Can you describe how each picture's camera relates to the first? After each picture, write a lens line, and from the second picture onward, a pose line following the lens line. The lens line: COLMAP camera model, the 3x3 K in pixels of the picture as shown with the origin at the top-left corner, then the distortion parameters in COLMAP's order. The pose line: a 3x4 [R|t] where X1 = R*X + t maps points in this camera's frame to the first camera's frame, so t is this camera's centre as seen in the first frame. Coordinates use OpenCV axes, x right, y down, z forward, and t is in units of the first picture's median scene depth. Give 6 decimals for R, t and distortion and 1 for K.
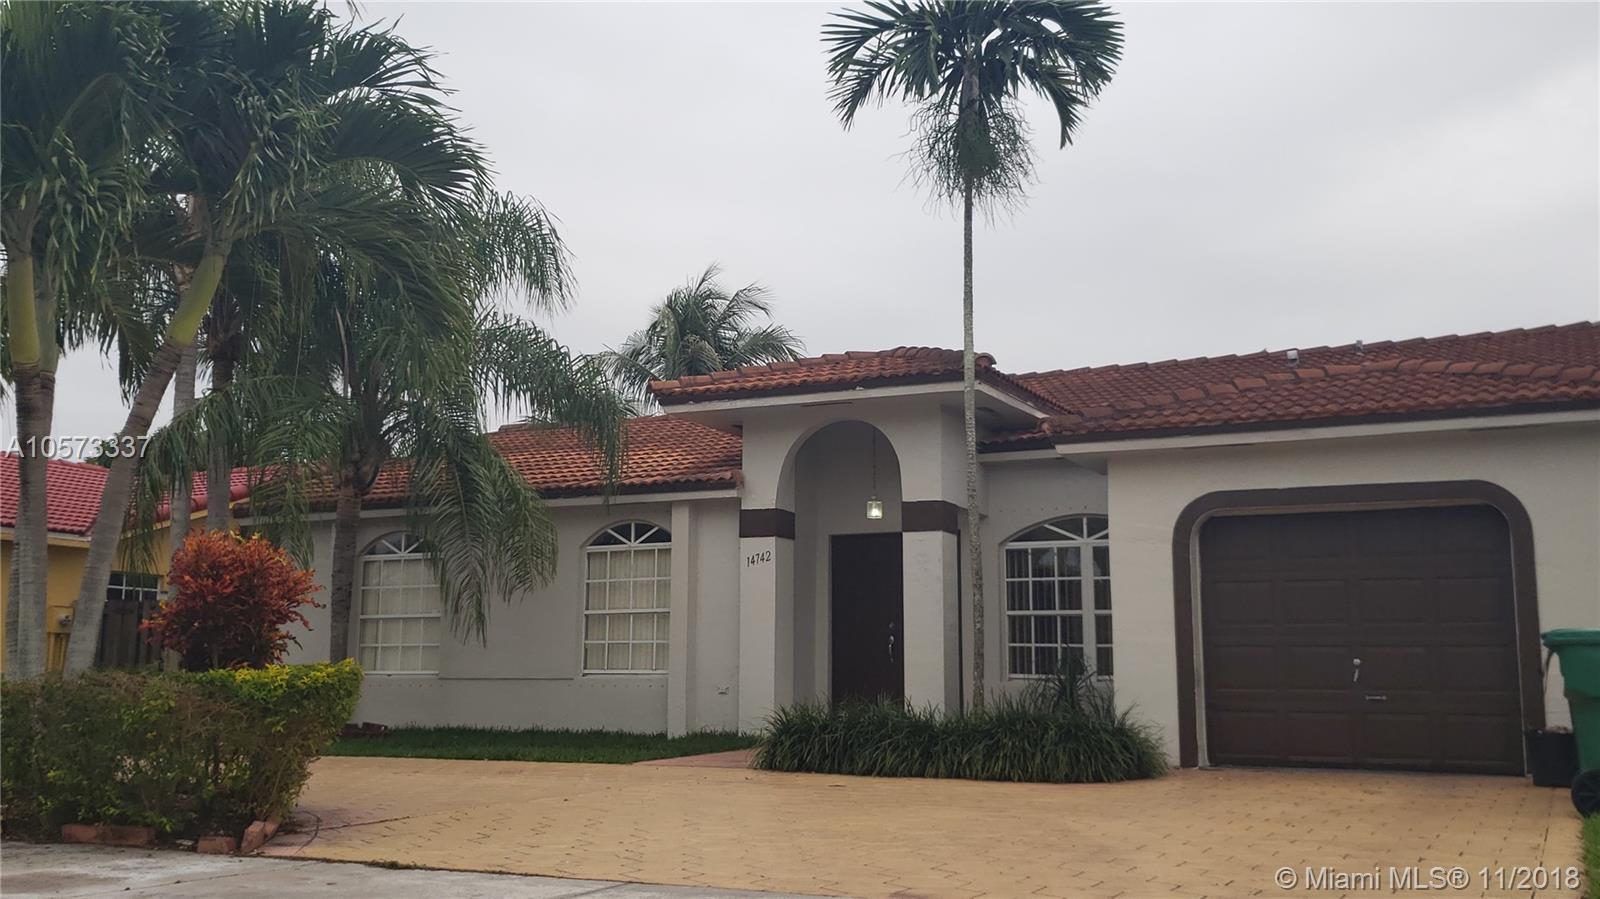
lens RADIAL K [[1483.0, 0, 794.9], [0, 1483.0, 439.7], [0, 0, 1]] dist [0.116512, -0.338396]
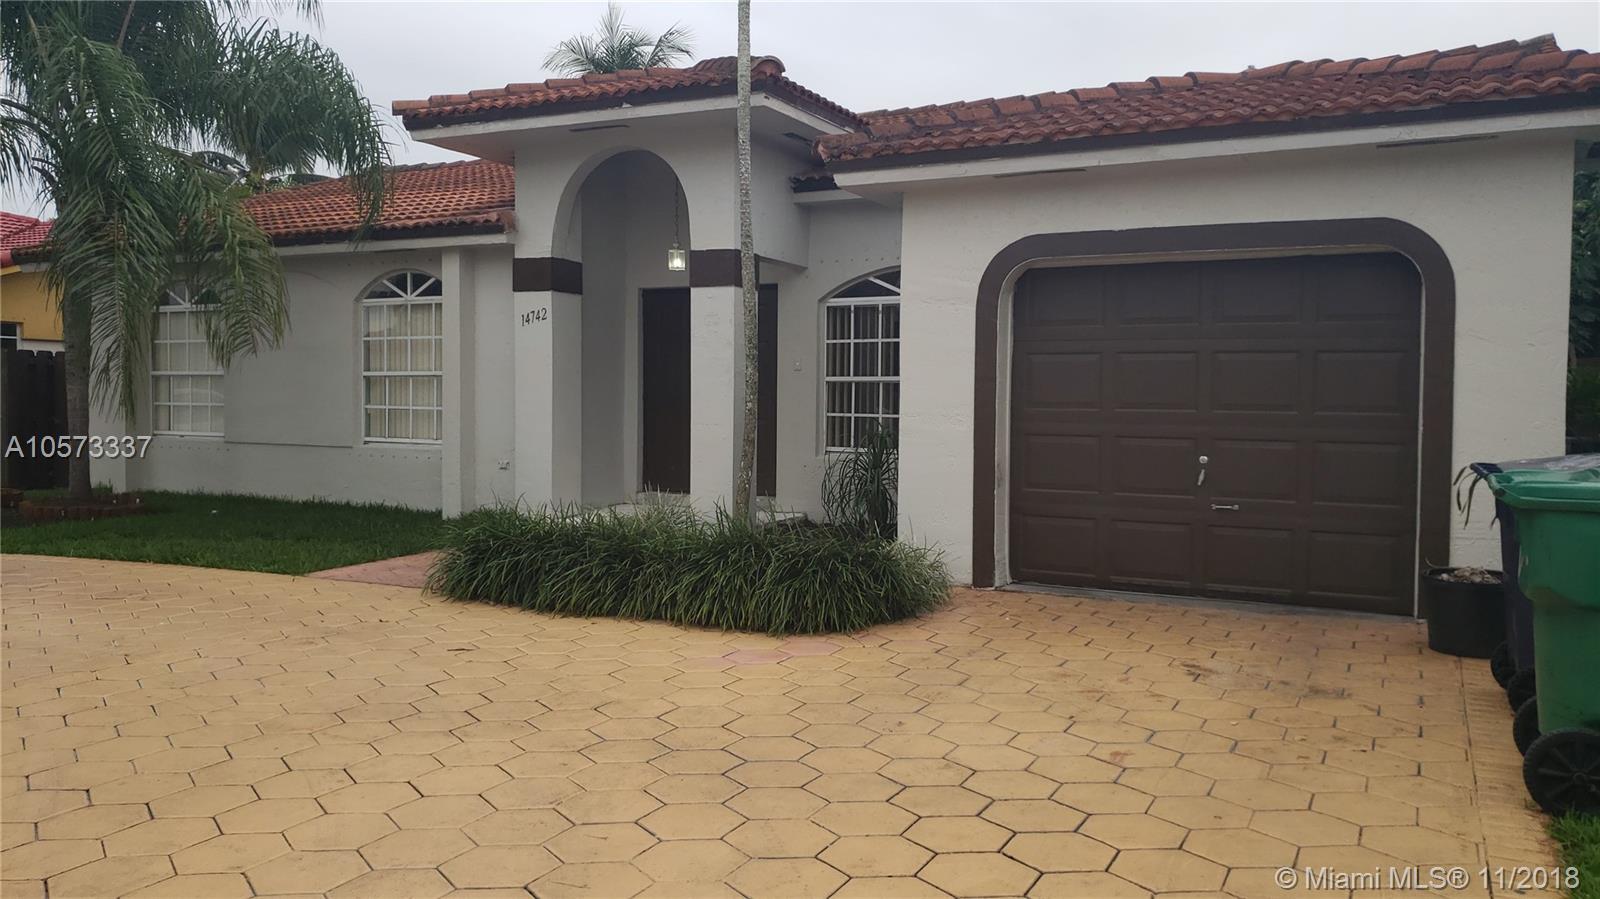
lens RADIAL K [[1239.4, 0, 800.0], [0, 1239.4, 449.5], [0, 0, 1]] dist [0.084820, -0.164205]
pose [[0.999959, 0.000963, 0.008985, 0.121814], [-0.002738, 0.979869, 0.199625, 0.011570], [-0.008612, -0.199641, 0.979831, 0.278564]]
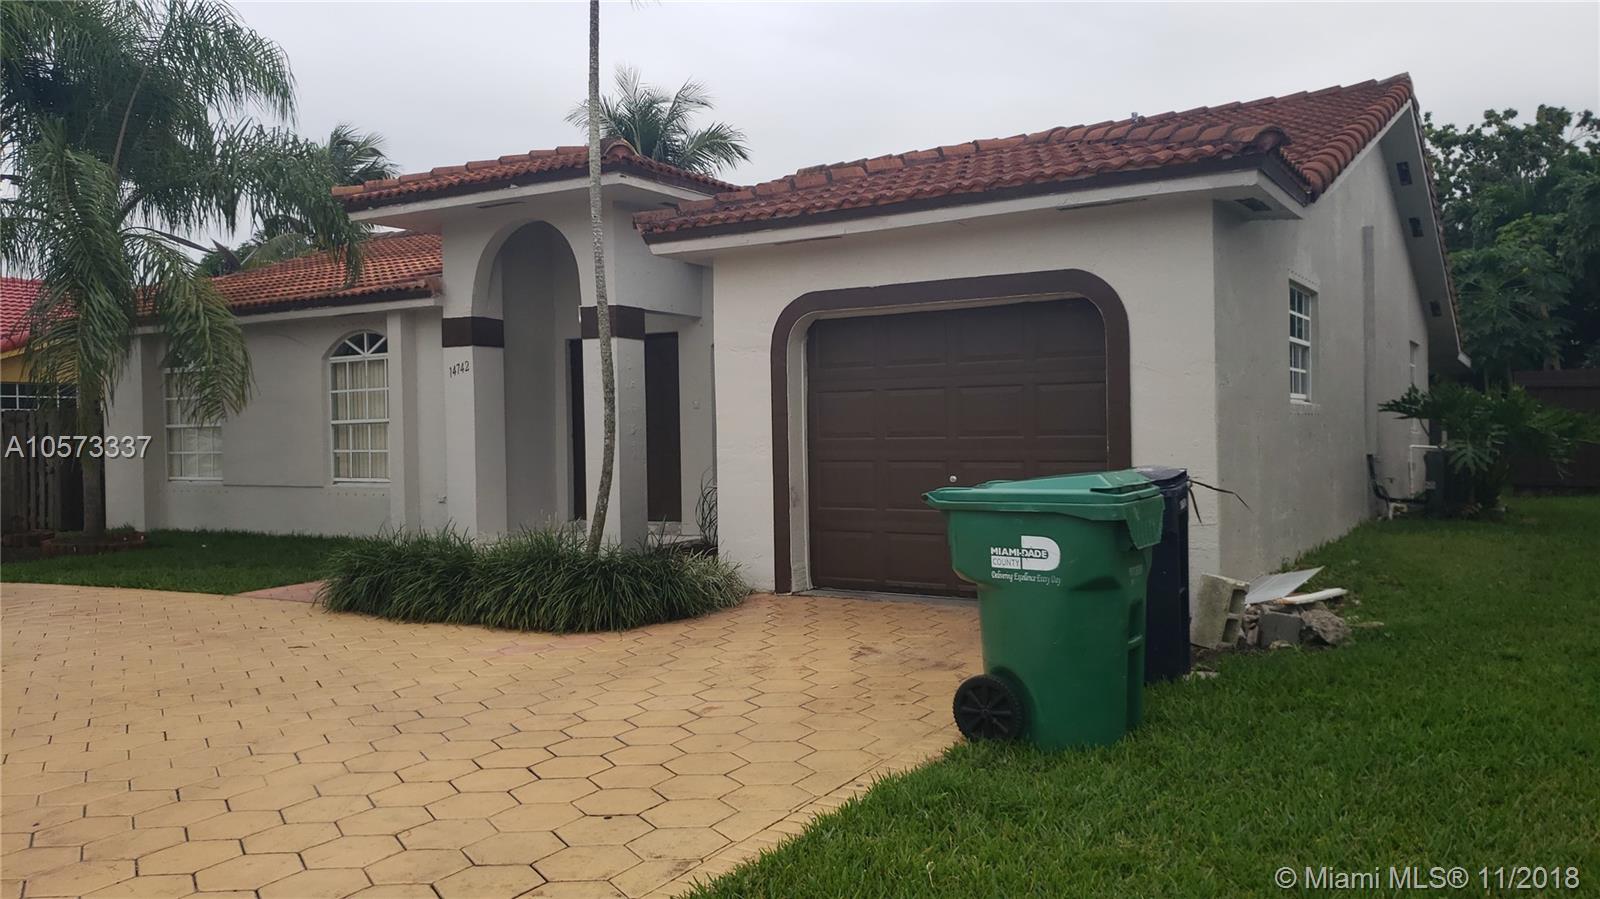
lens RADIAL K [[1233.7, 0, 796.1], [0, 1233.7, 446.1], [0, 0, 1]] dist [0.061250, -0.155757]
pose [[0.997474, -0.027587, -0.065459, 0.247388], [0.038548, 0.984238, 0.172596, -0.001723], [0.059666, -0.174684, 0.982815, 0.200911]]
